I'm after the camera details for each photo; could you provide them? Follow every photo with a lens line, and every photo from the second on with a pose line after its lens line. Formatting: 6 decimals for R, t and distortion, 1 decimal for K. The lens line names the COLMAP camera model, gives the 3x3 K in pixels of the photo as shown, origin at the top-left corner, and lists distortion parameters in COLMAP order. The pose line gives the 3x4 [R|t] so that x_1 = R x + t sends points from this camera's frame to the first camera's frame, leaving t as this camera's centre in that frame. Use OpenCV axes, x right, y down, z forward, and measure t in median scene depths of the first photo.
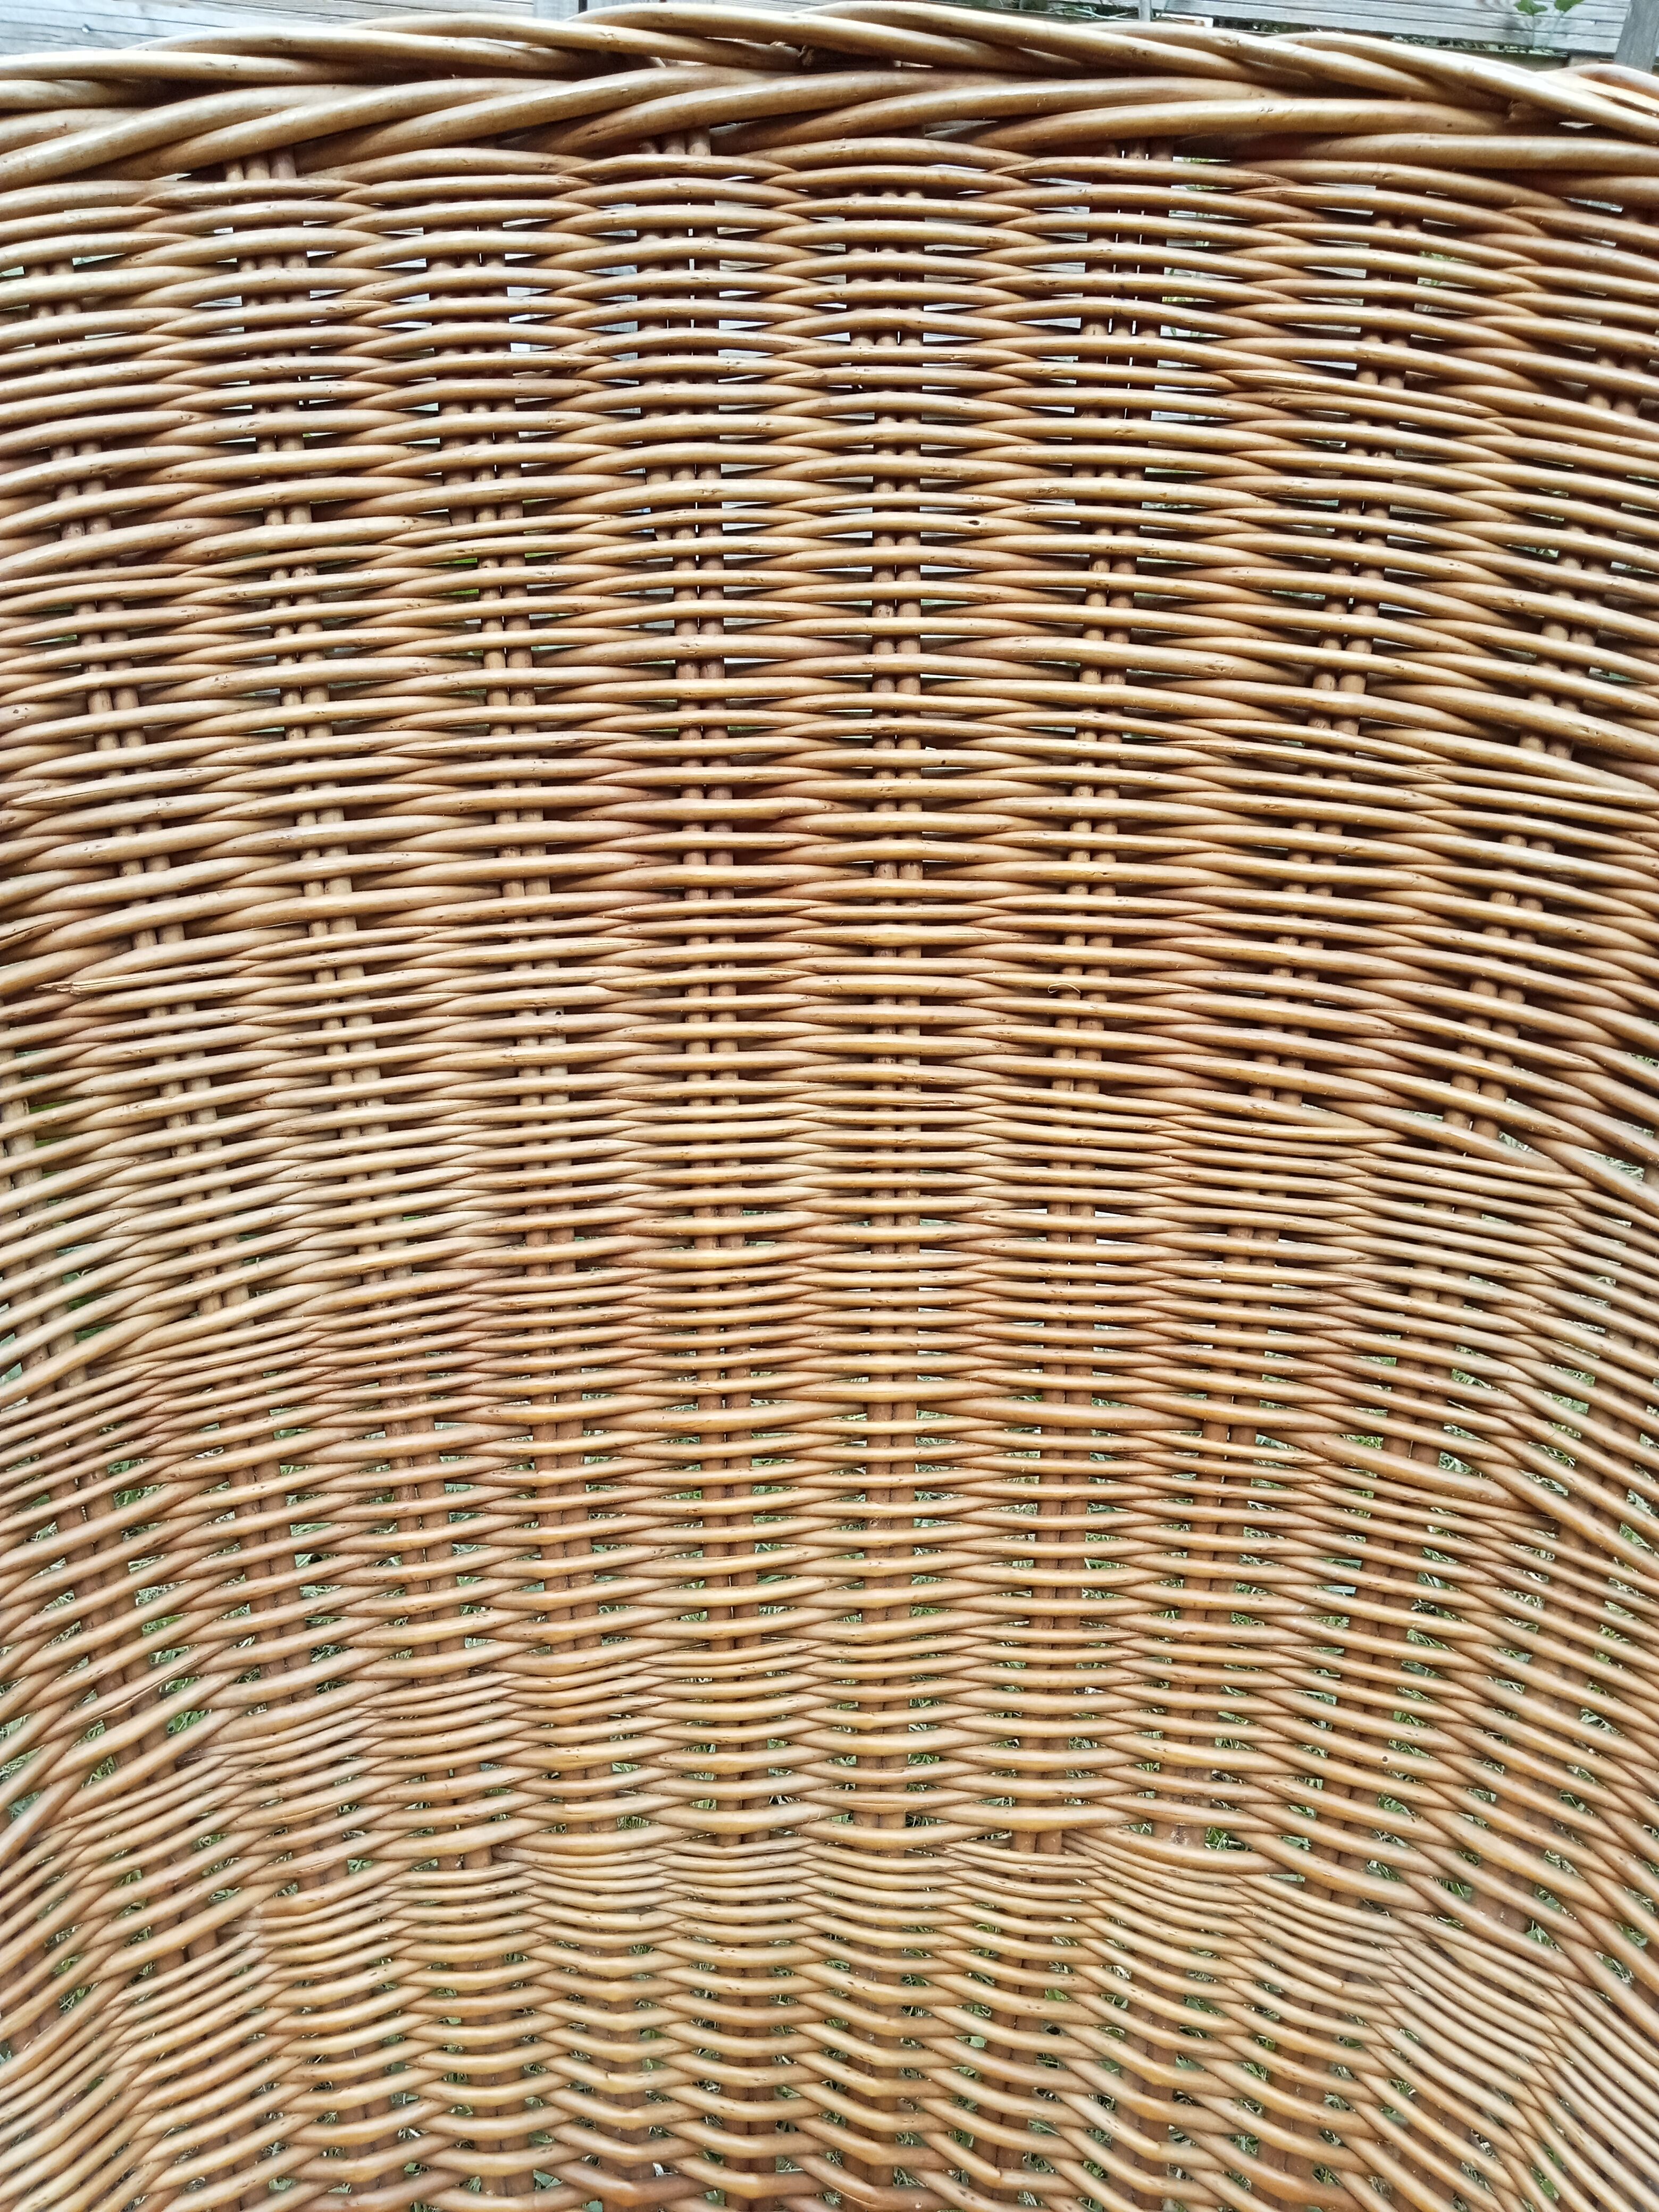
lens RADIAL K [[1716.3, 0, 773.9], [0, 1716.3, 1099.3], [0, 0, 1]] dist [0.052478, -0.049794]
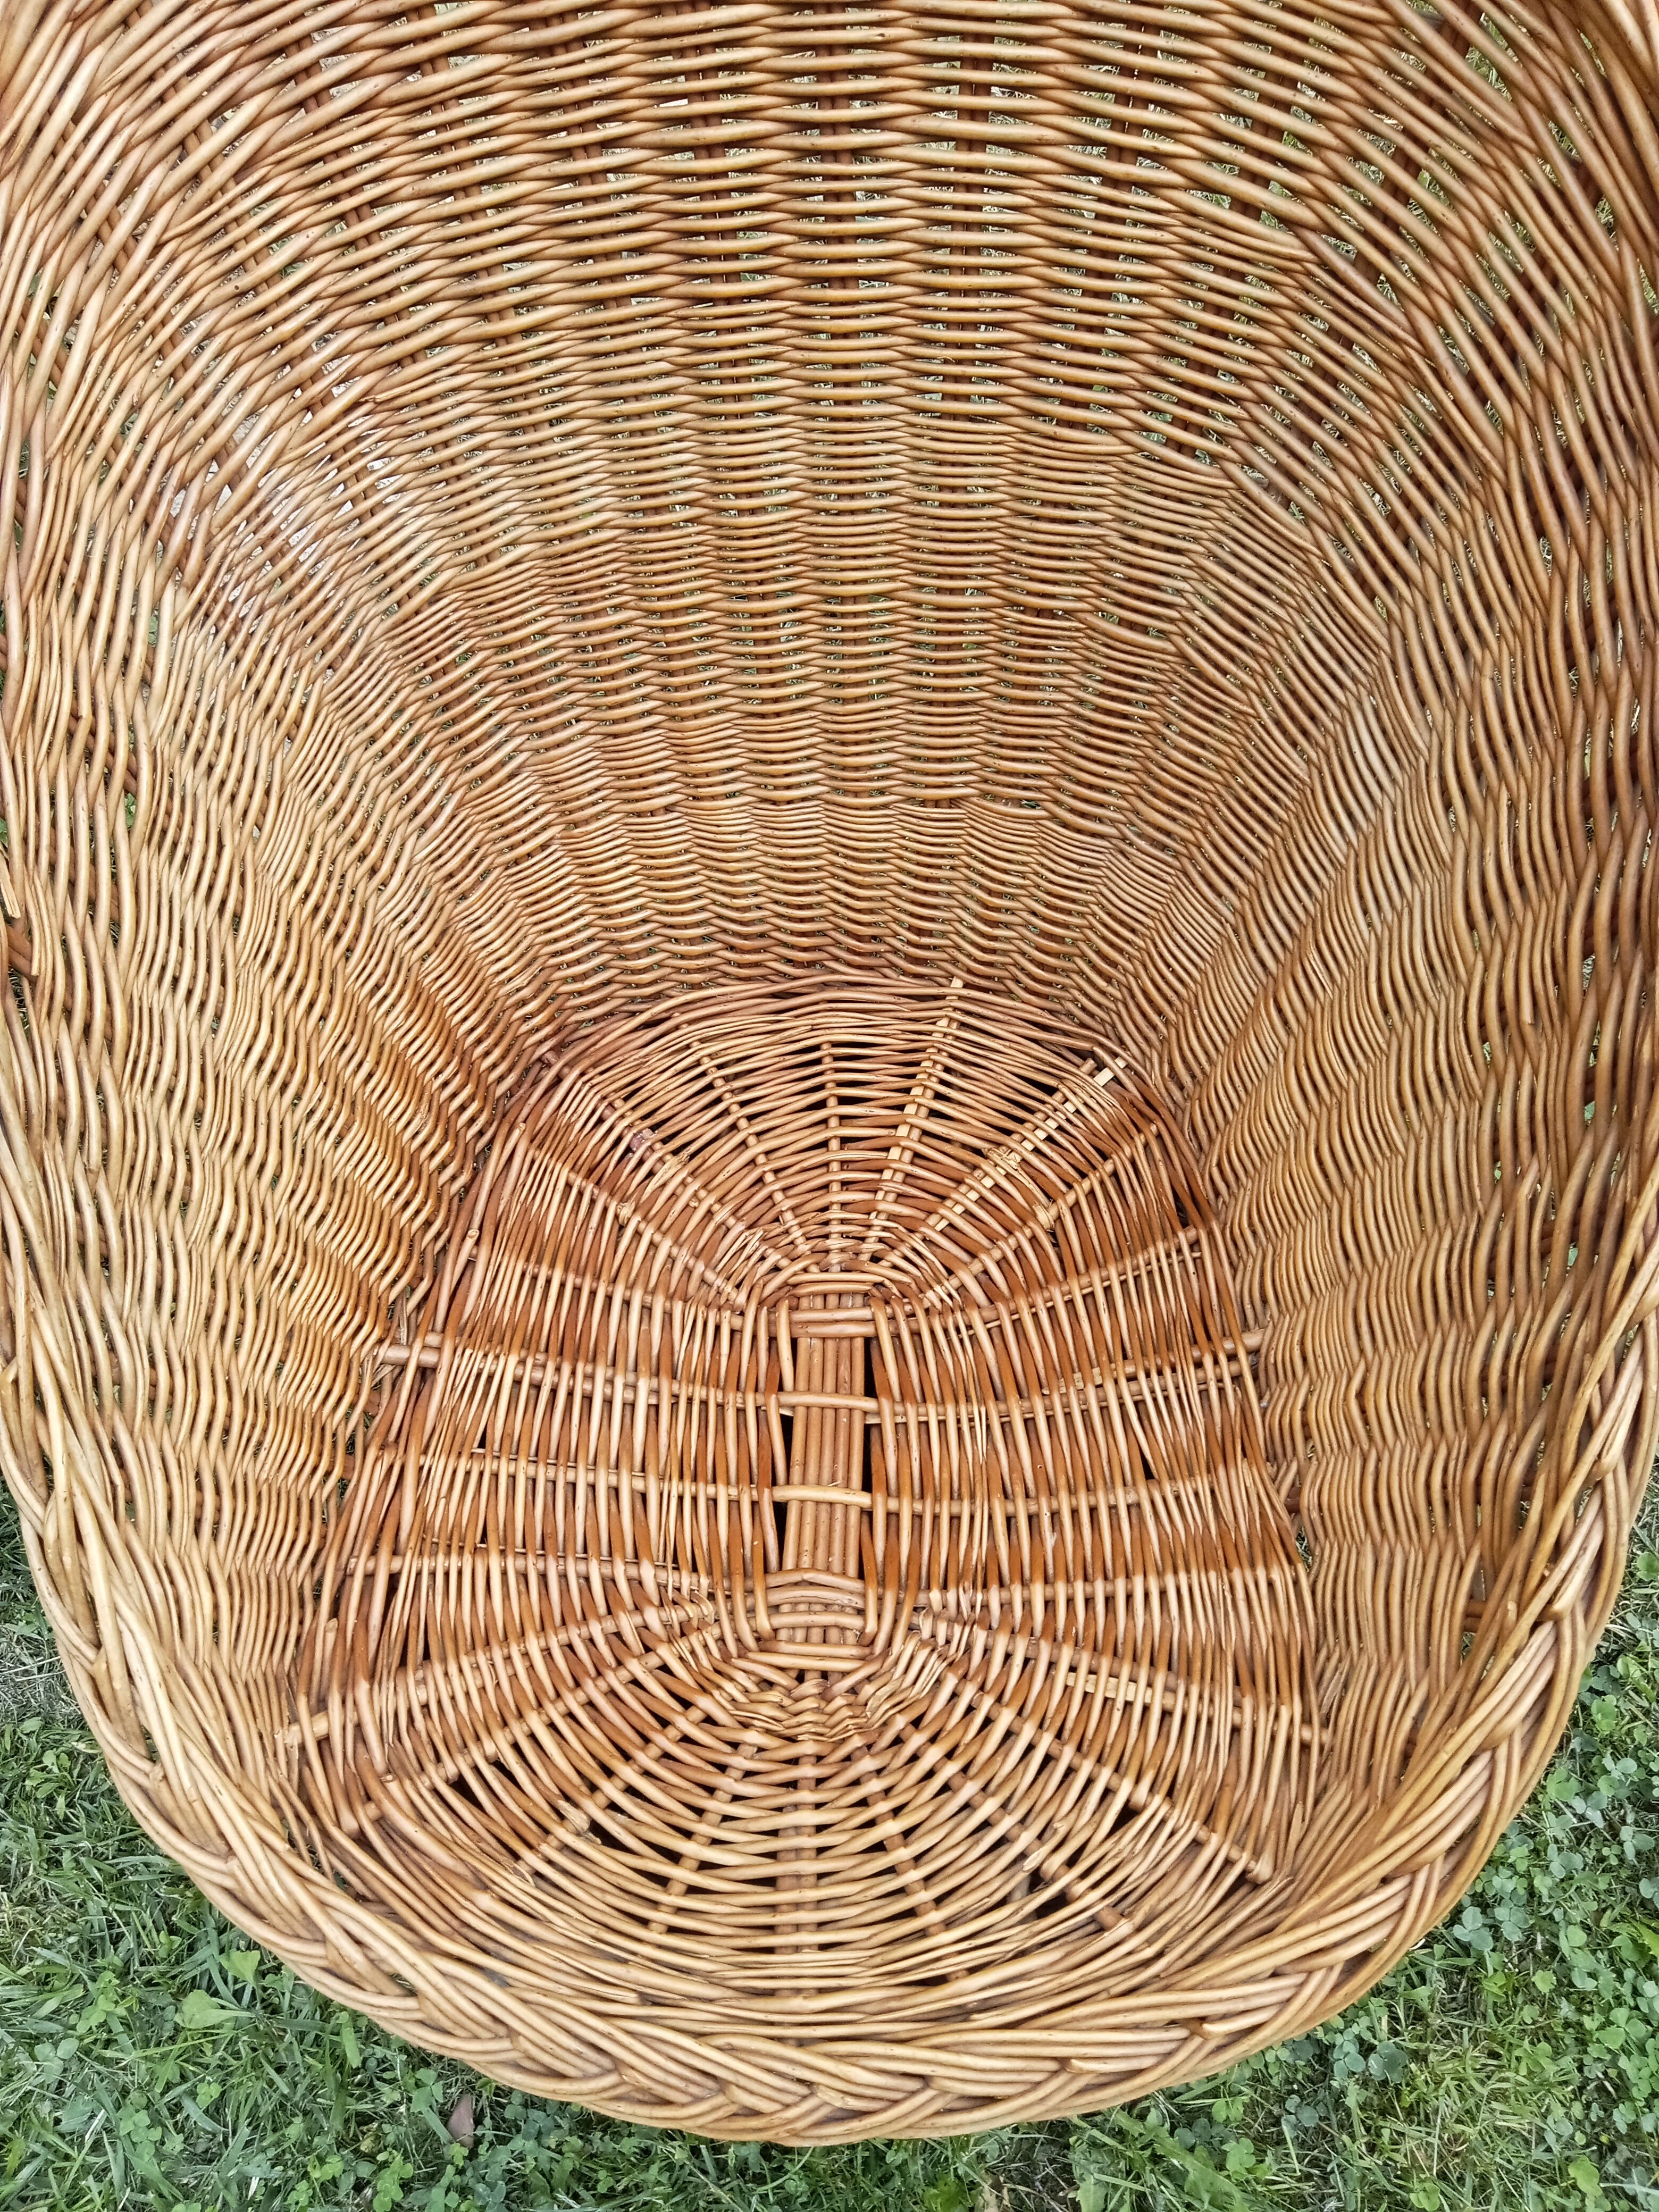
lens RADIAL K [[1702.0, 0, 813.4], [0, 1702.0, 1156.3], [0, 0, 1]] dist [0.021384, 0.000172]
pose [[0.993171, 0.029030, -0.112998, 0.252344], [0.055835, 0.732156, 0.678845, -0.628028], [0.102439, -0.680518, 0.725535, -0.727792]]
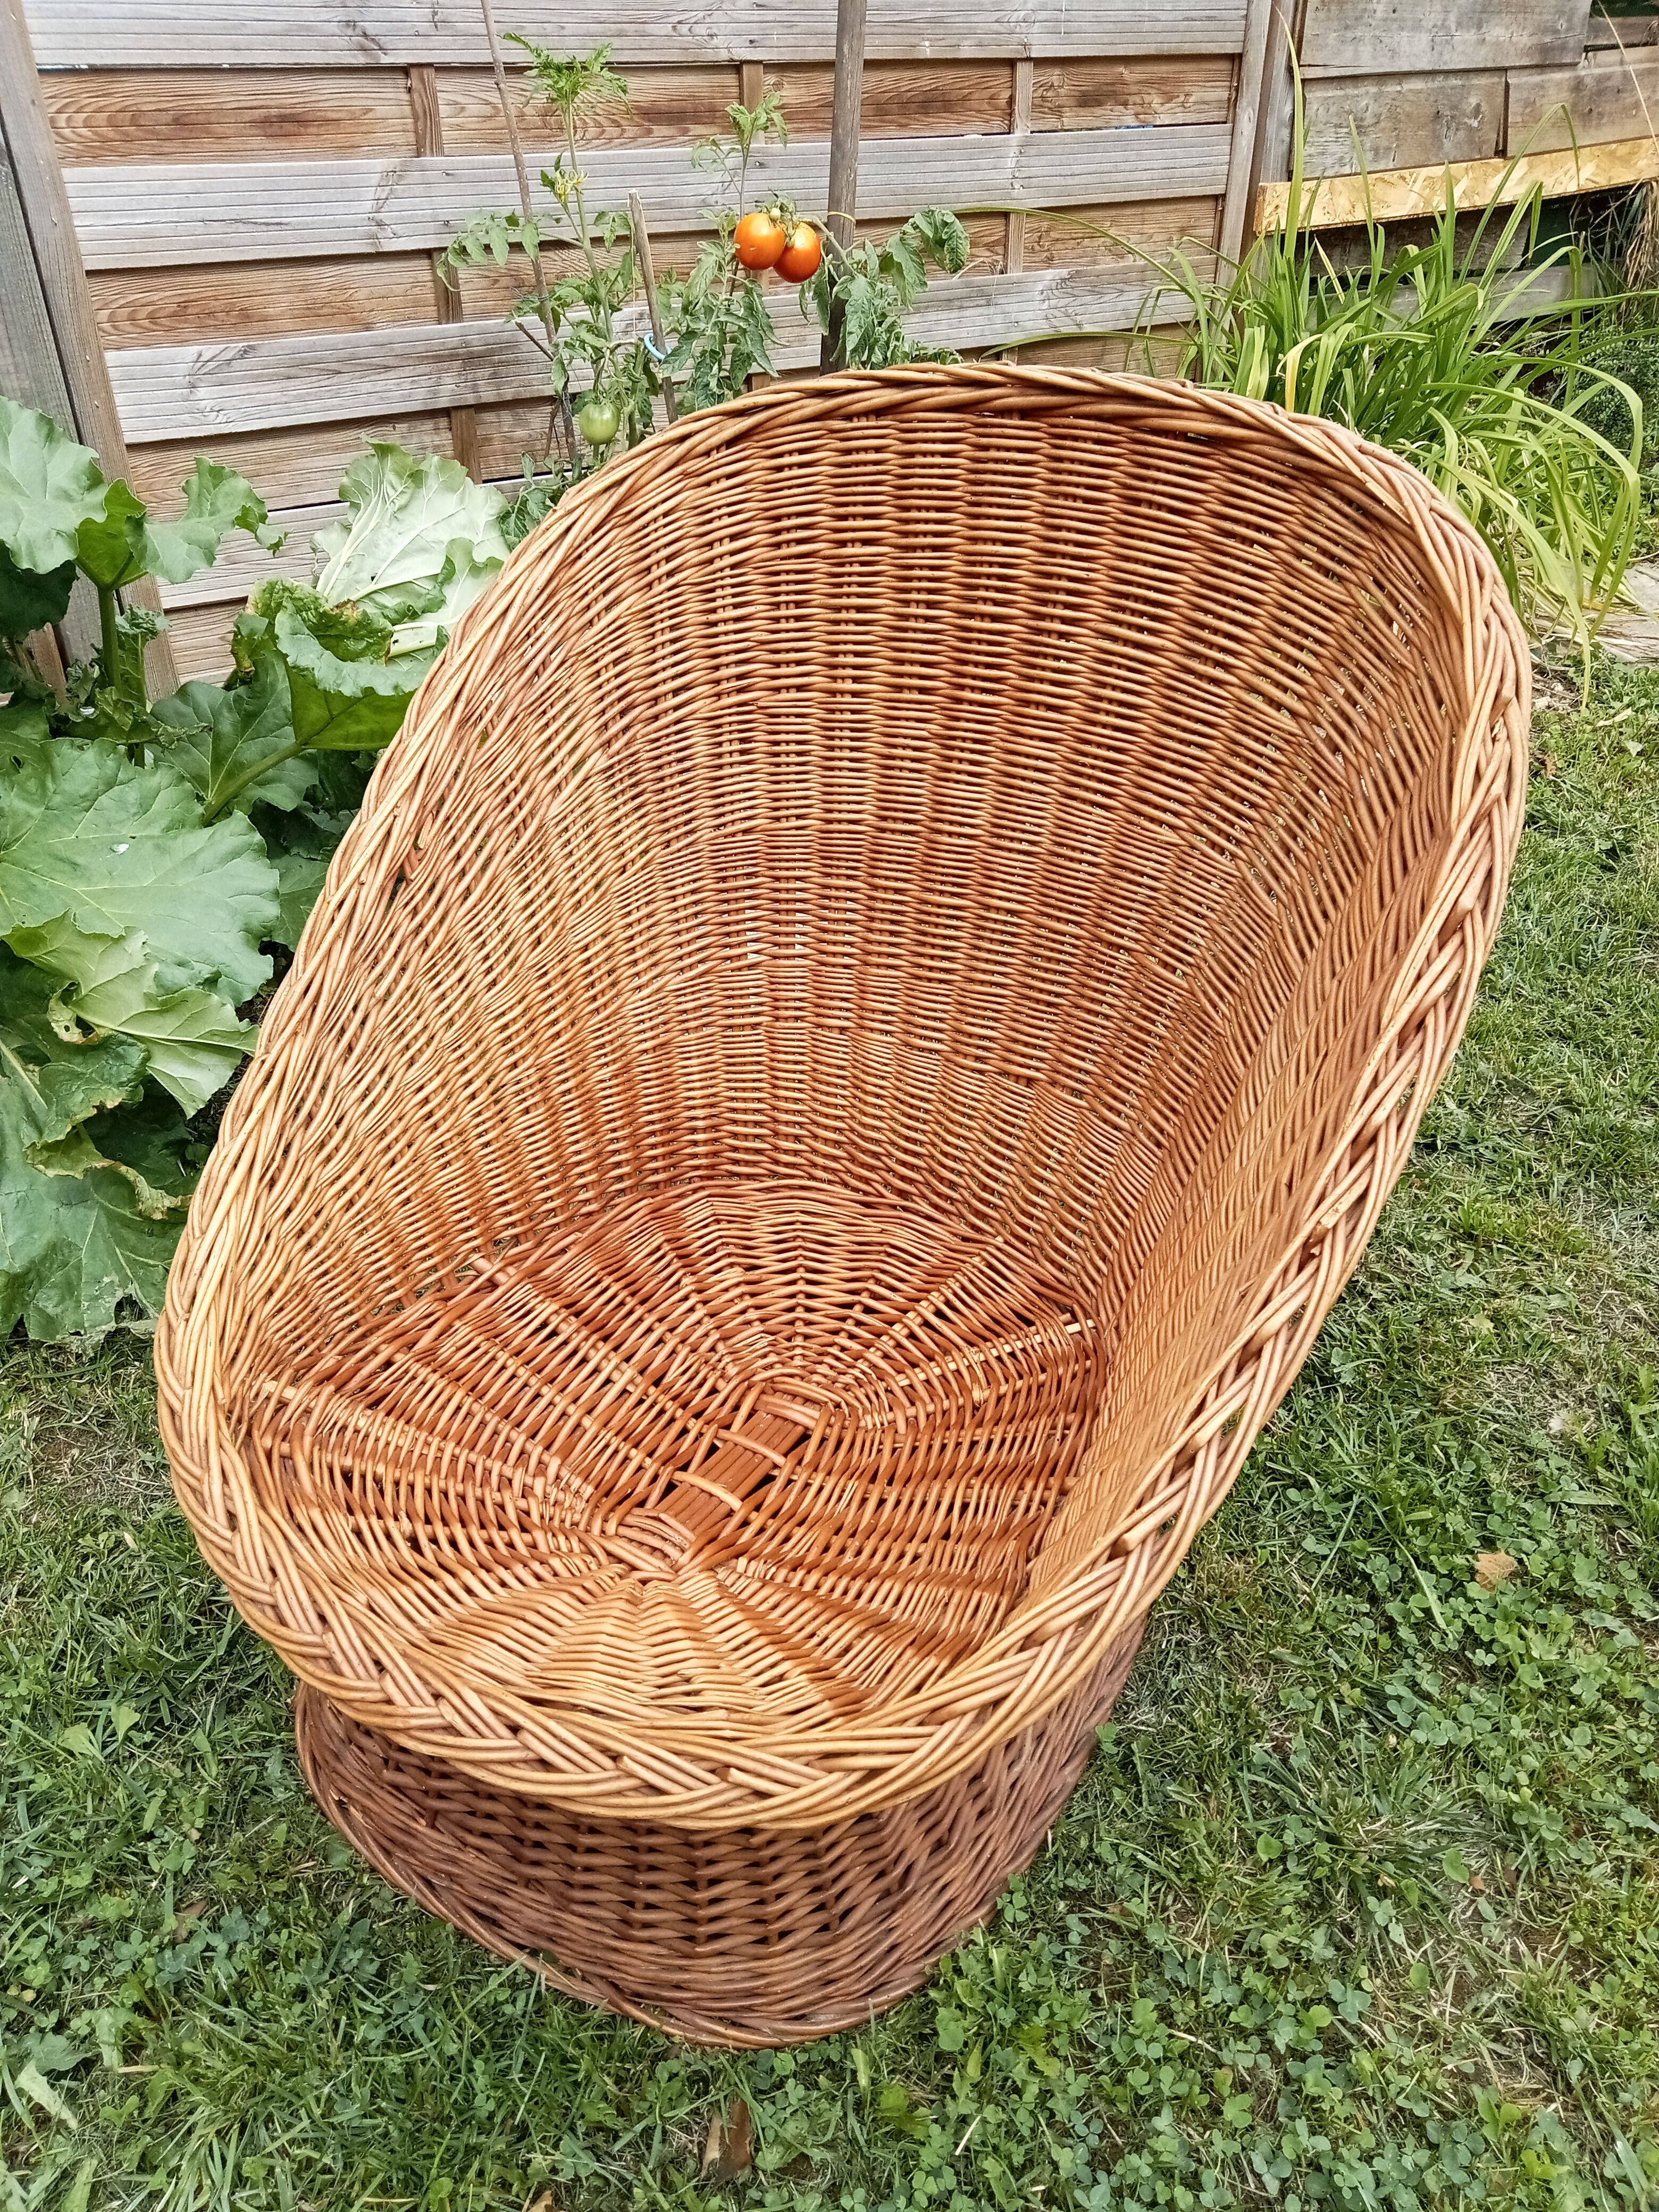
lens RADIAL K [[1716.3, 0, 773.9], [0, 1716.3, 1099.3], [0, 0, 1]] dist [0.052478, -0.049794]
pose [[0.842219, 0.271967, -0.465512, 1.125769], [-0.165565, 0.952190, 0.256756, -0.172513], [0.513084, -0.139172, 0.846980, -1.519335]]
